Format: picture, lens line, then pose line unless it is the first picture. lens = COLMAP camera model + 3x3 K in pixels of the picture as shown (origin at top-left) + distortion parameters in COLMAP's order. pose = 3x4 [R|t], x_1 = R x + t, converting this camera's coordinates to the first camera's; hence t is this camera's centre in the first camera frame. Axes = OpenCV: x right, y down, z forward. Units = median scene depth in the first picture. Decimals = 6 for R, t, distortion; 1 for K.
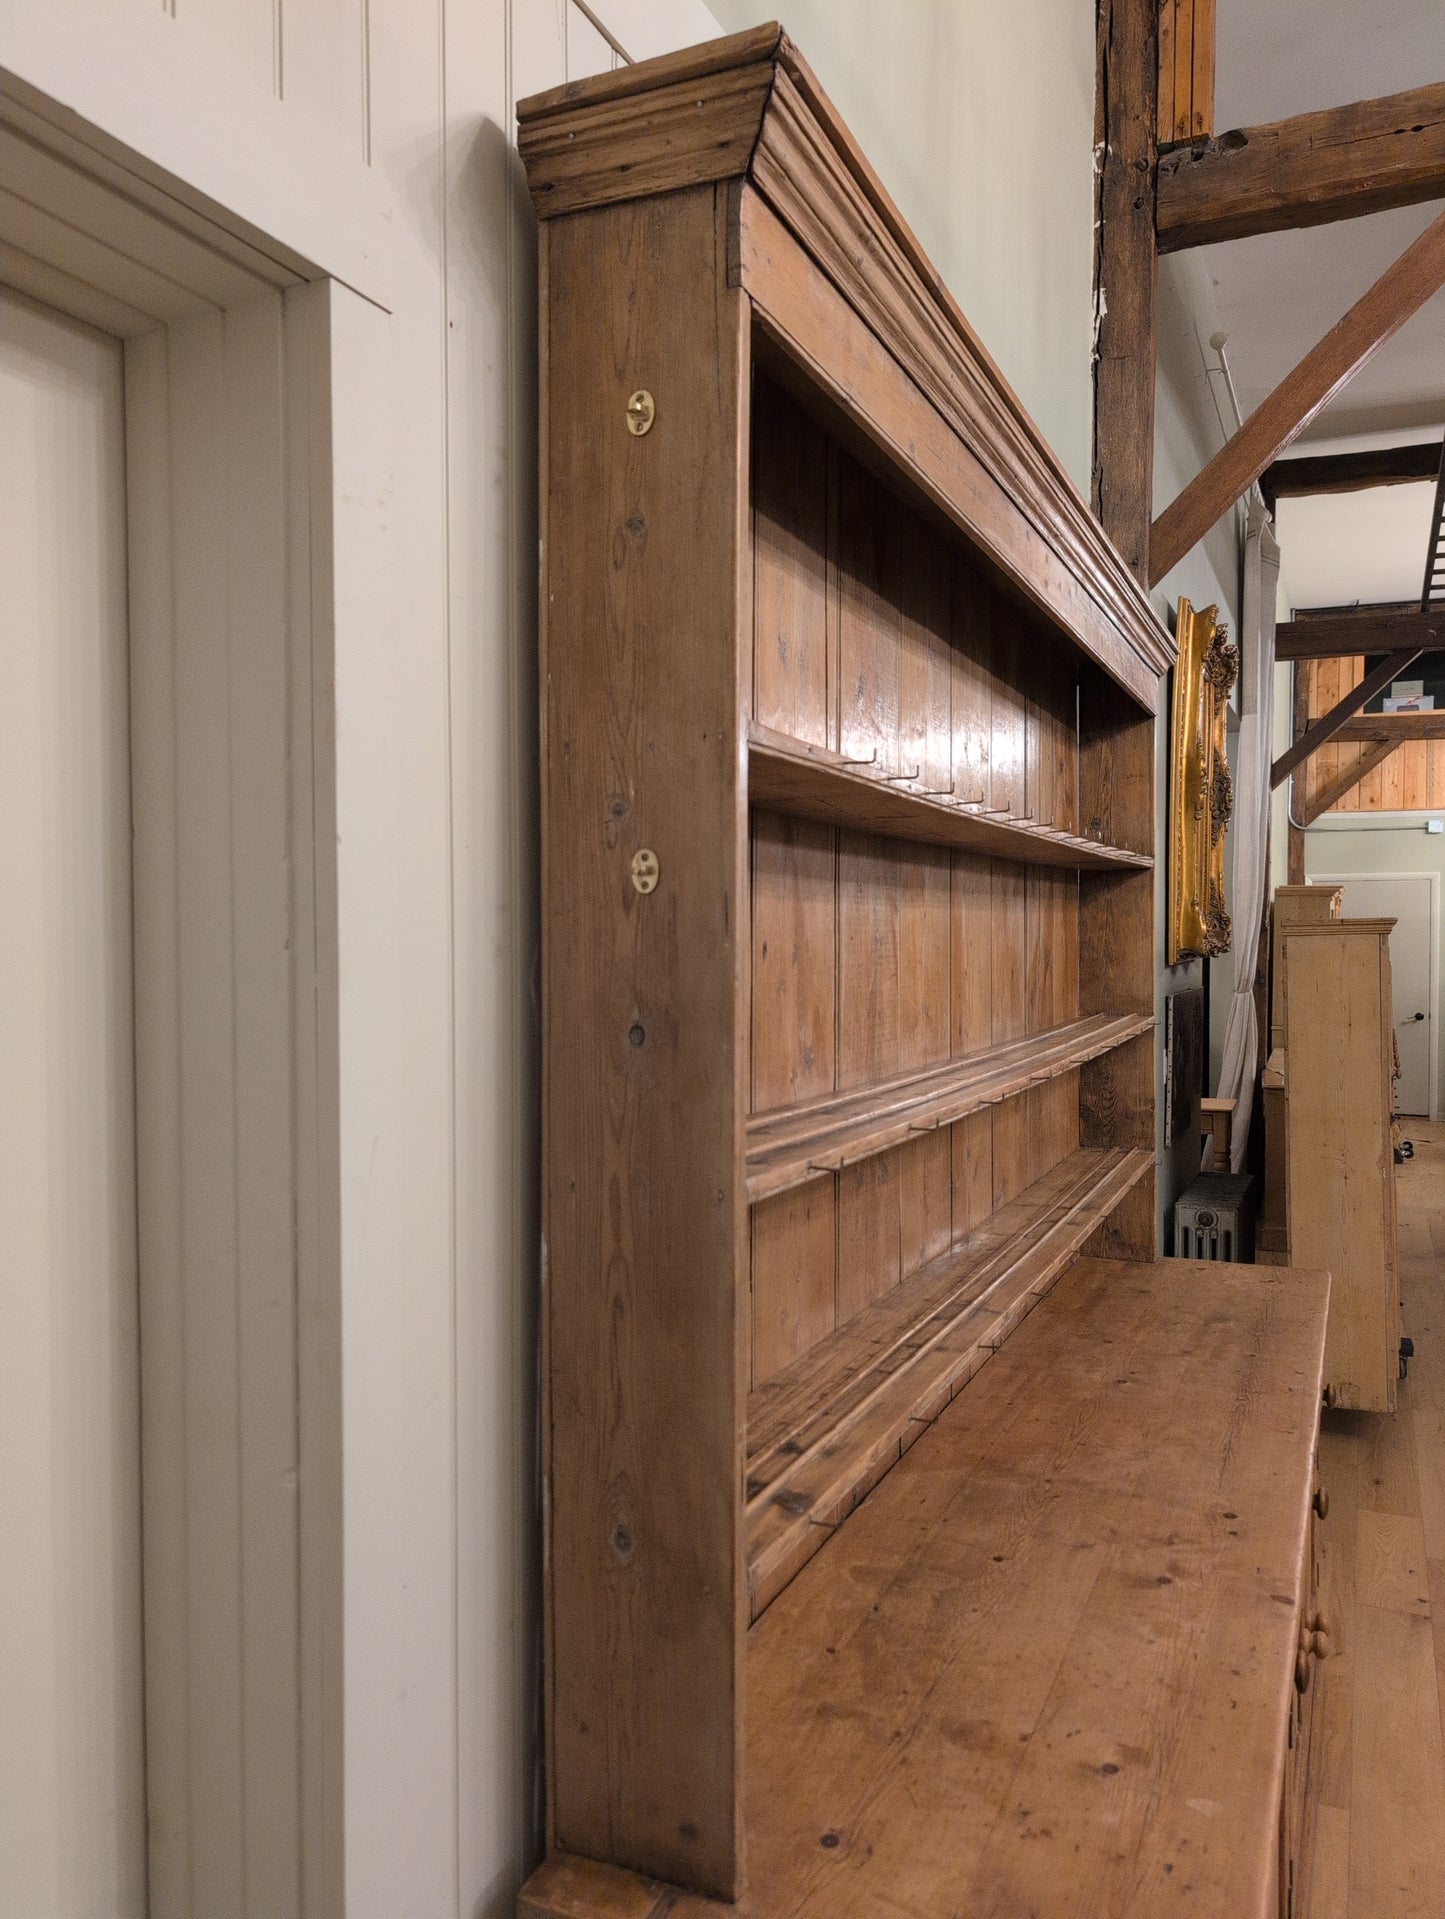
lens RADIAL K [[1395.1, 0, 720.8], [0, 1395.1, 963.5], [0, 0, 1]] dist [0.018708, -0.021911]
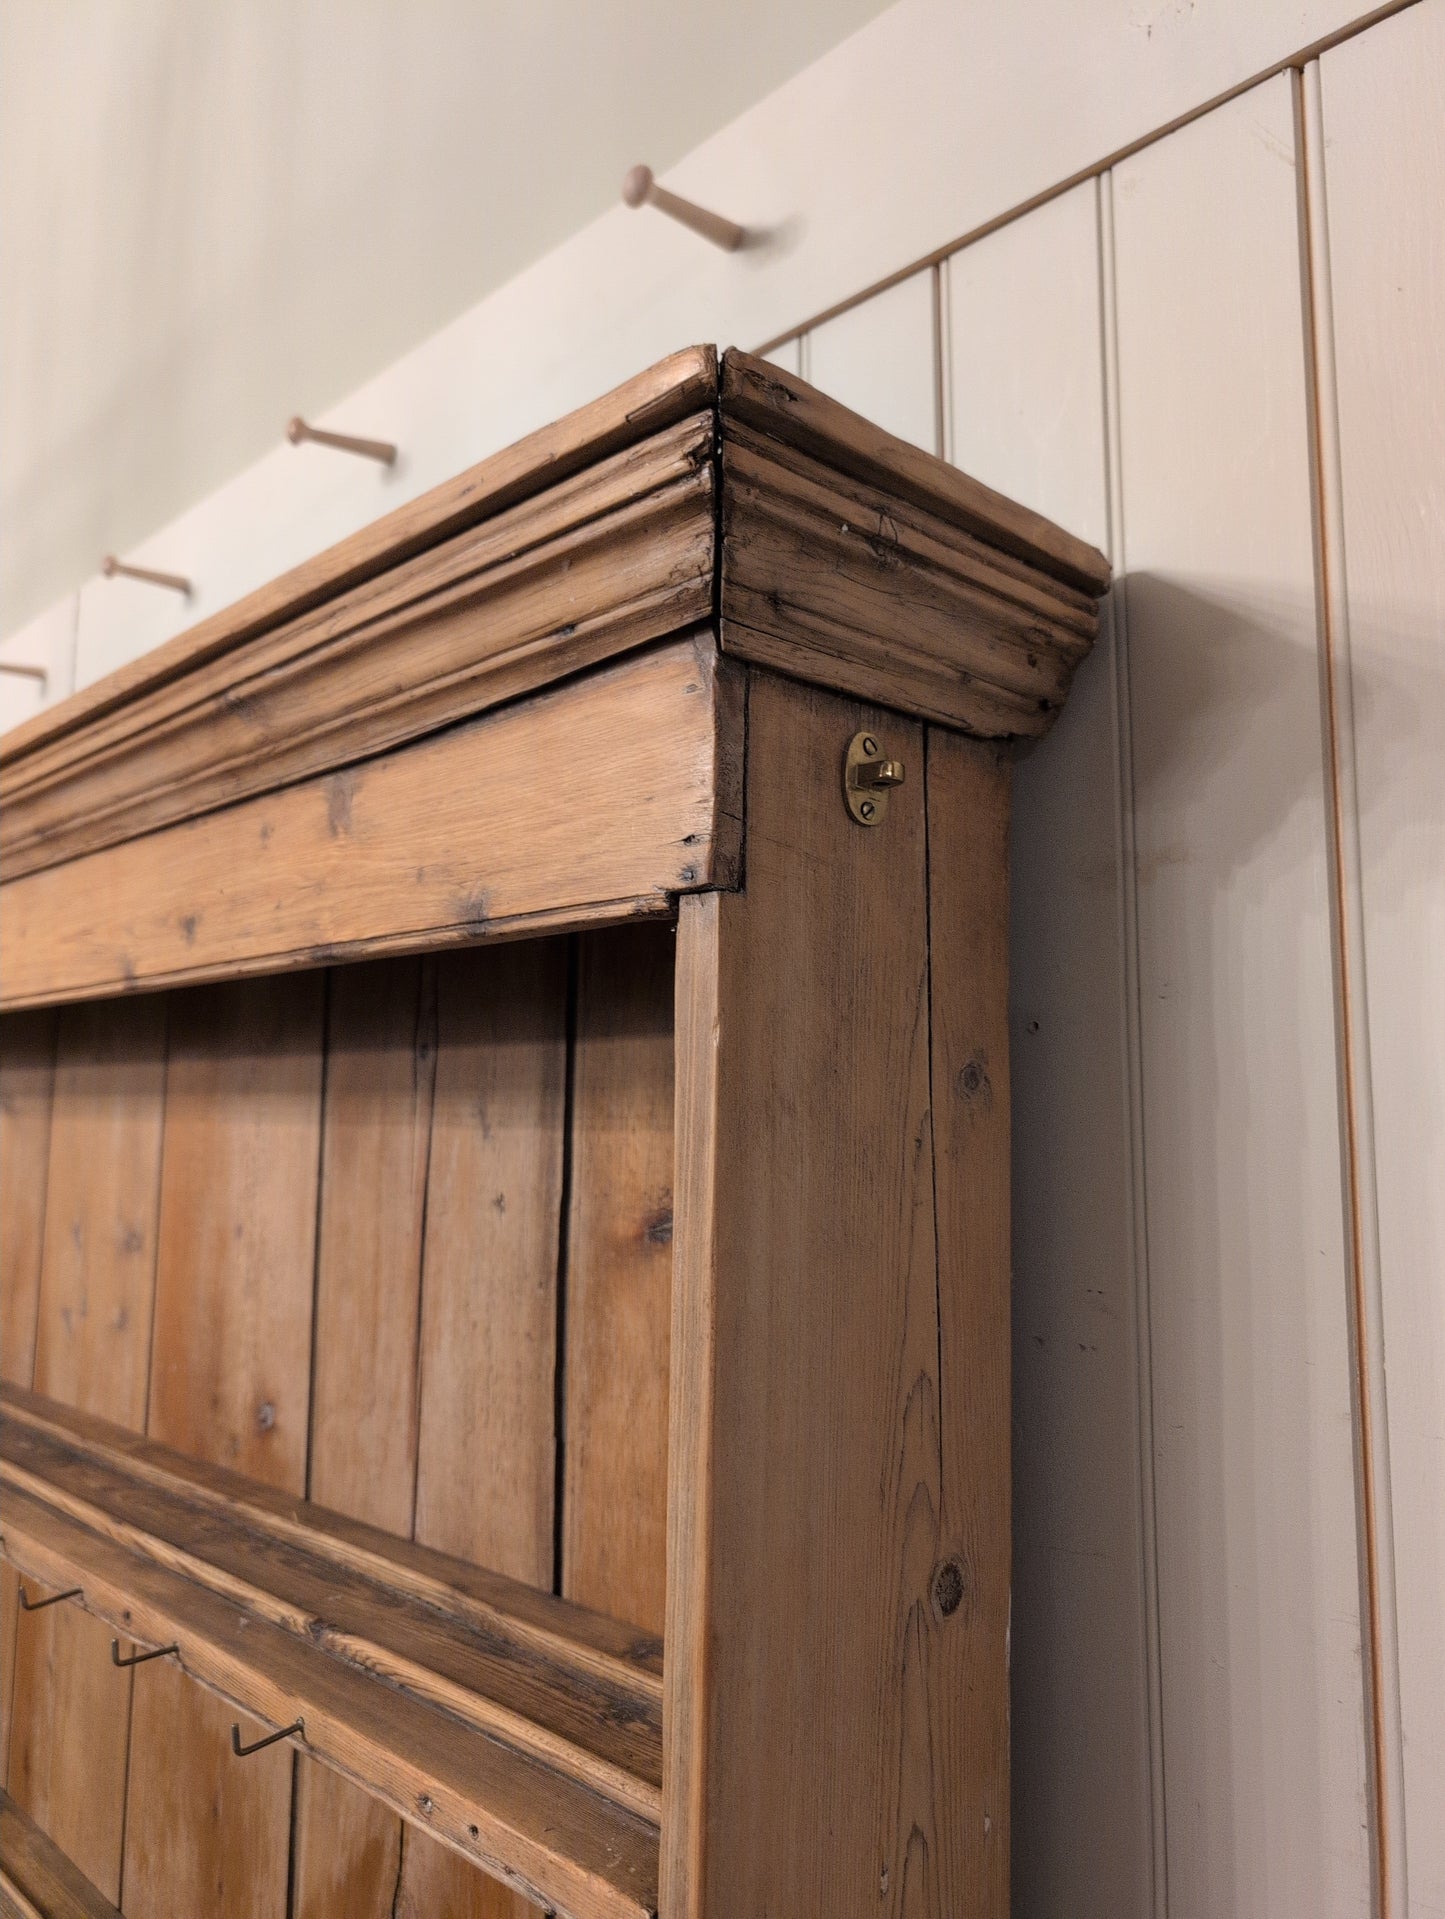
lens RADIAL K [[1395.1, 0, 702.7], [0, 1395.1, 966.0], [0, 0, 1]] dist [0.018708, -0.021911]
pose [[-0.366148, -0.098991, -0.925276, 0.861314], [-0.026996, 0.995037, -0.095772, -0.303776], [0.930165, -0.010088, -0.367003, 2.042290]]
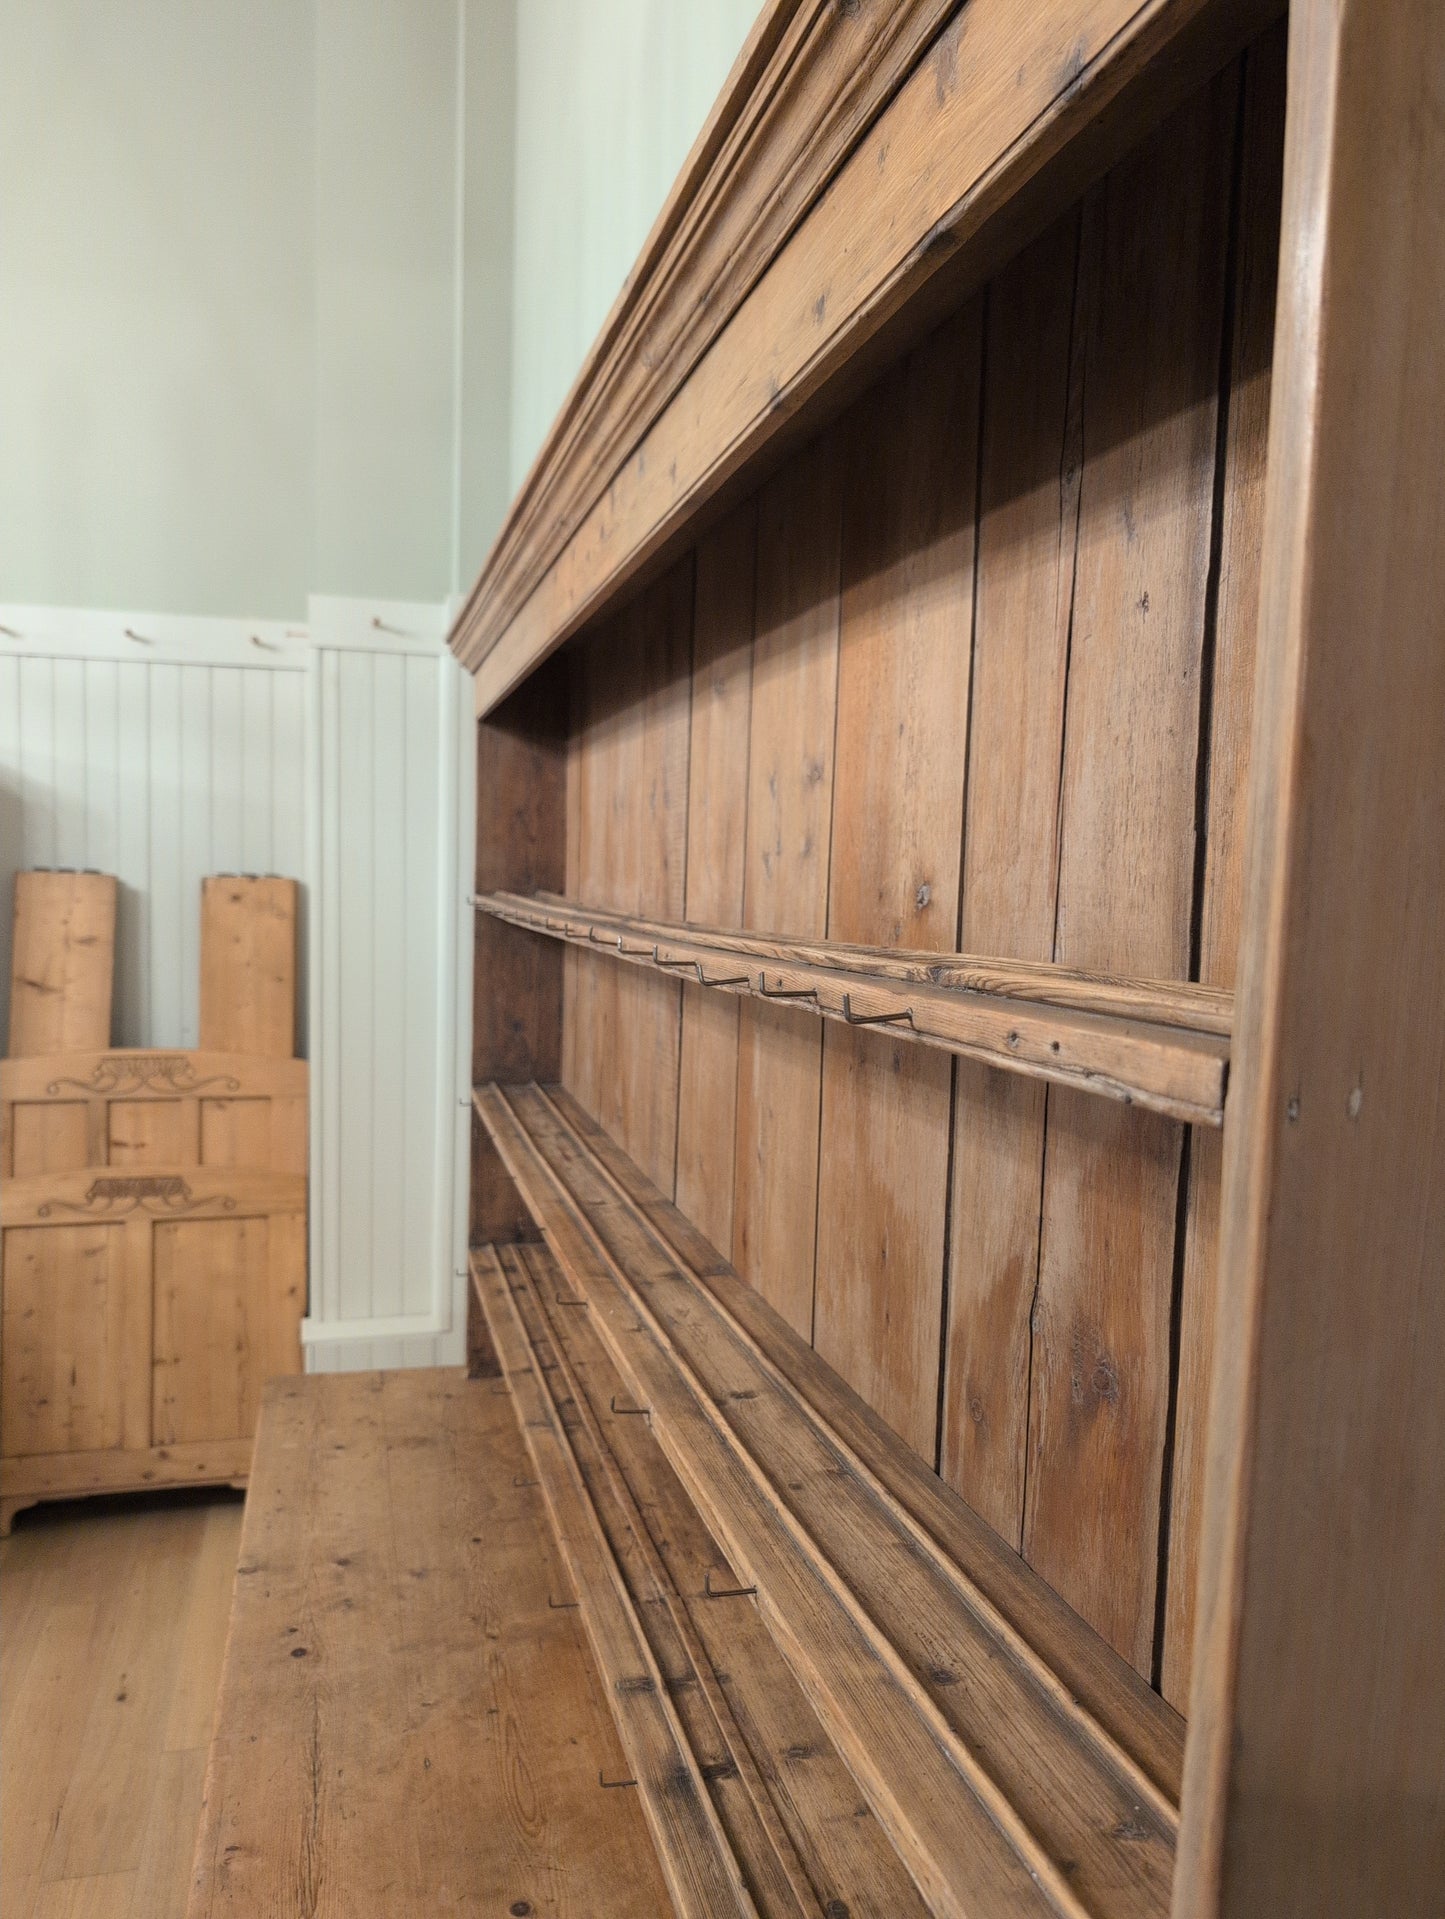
lens RADIAL K [[1395.1, 0, 707.2], [0, 1395.1, 959.7], [0, 0, 1]] dist [0.018708, -0.021911]
pose [[-0.770129, 0.022689, -0.637484, 0.824637], [-0.037331, 0.996051, 0.080549, -0.180578], [0.636795, 0.085832, -0.766241, 2.062000]]
